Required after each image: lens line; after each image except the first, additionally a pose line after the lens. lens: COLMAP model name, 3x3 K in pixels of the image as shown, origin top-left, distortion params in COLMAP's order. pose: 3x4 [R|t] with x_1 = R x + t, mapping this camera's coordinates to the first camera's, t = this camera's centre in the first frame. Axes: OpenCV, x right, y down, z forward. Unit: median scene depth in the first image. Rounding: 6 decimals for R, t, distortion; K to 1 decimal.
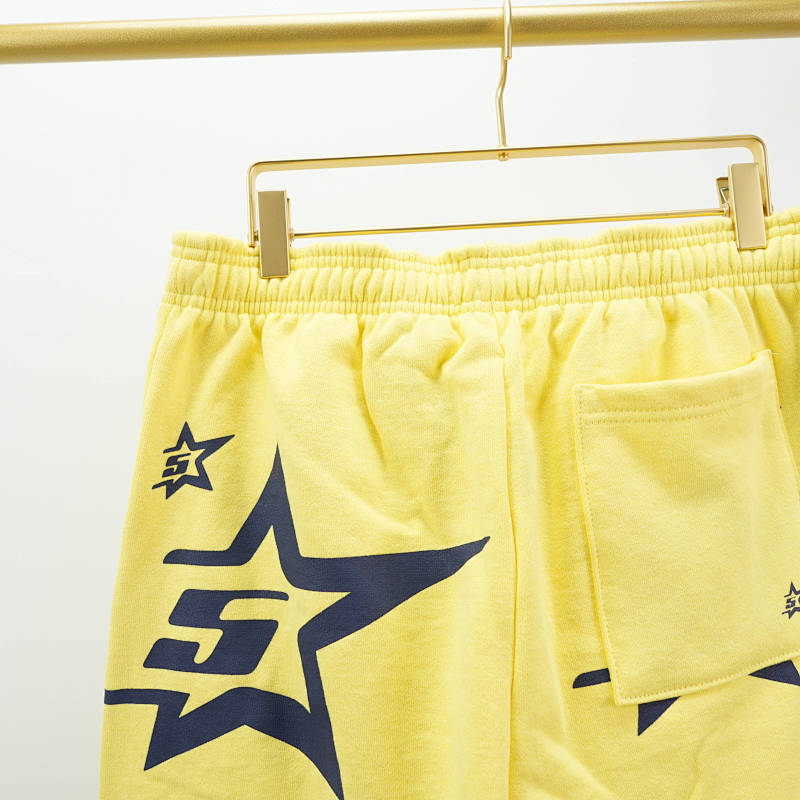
lens RADIAL K [[812.2, 0, 400.0], [0, 812.2, 400.0], [0, 0, 1]] dist [-0.017292, 0.021982]
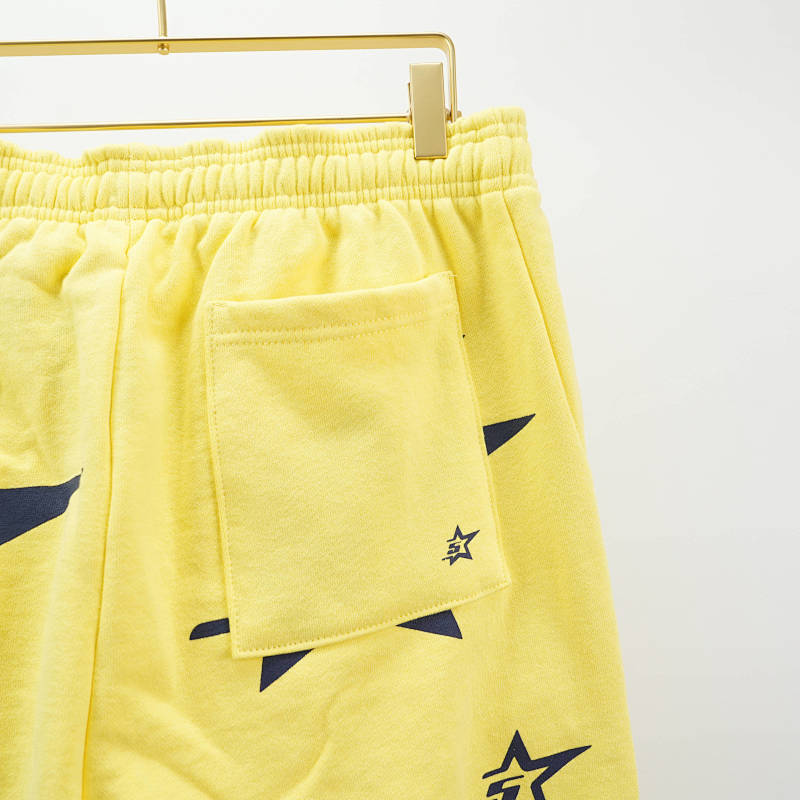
lens RADIAL K [[812.2, 0, 400.0], [0, 812.2, 400.0], [0, 0, 1]] dist [-0.017292, 0.021982]
pose [[0.998521, 0.012055, 0.053021, 0.369228], [-0.013689, 0.999439, 0.030561, 0.056940], [-0.052623, -0.031241, 0.998126, 0.097439]]
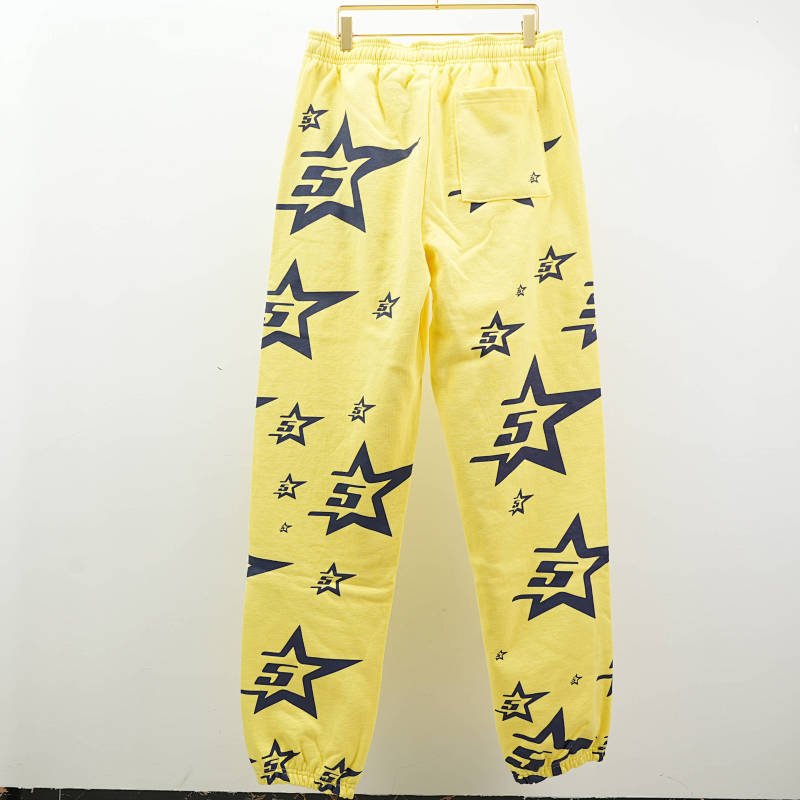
lens RADIAL K [[812.2, 0, 400.0], [0, 812.2, 400.0], [0, 0, 1]] dist [-0.017292, 0.021982]
pose [[0.998861, 0.047657, -0.002489, 0.081566], [-0.047416, 0.997006, 0.061077, 0.839866], [0.005392, -0.060890, 0.998130, -1.746425]]
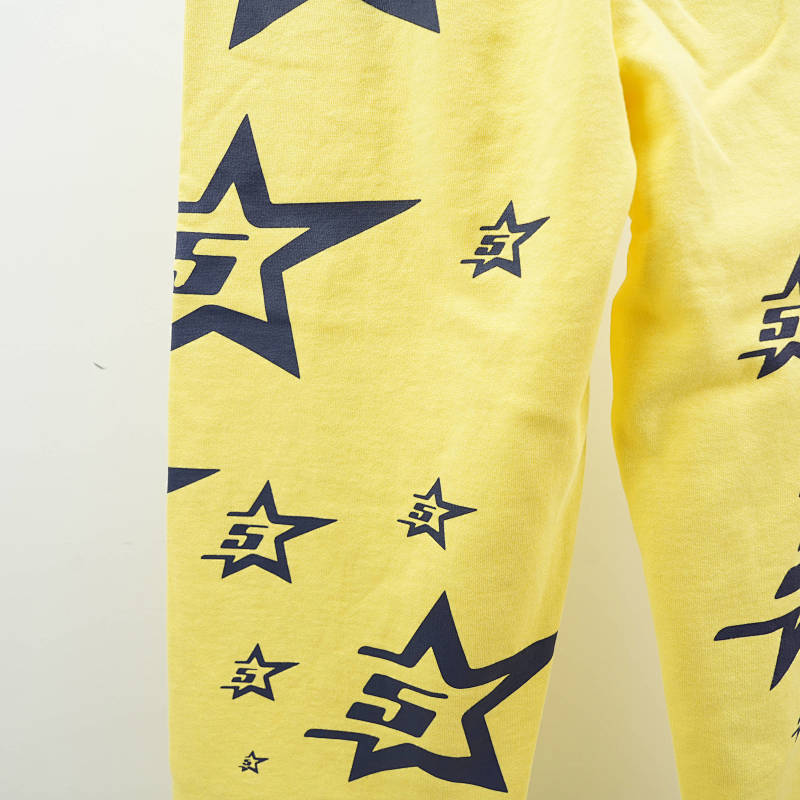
lens RADIAL K [[812.2, 0, 400.0], [0, 812.2, 400.0], [0, 0, 1]] dist [-0.017292, 0.021982]
pose [[0.999069, 0.019500, 0.038479, -0.136715], [-0.026483, 0.981375, 0.190266, 0.703709], [-0.034052, -0.191108, 0.980978, -0.076260]]
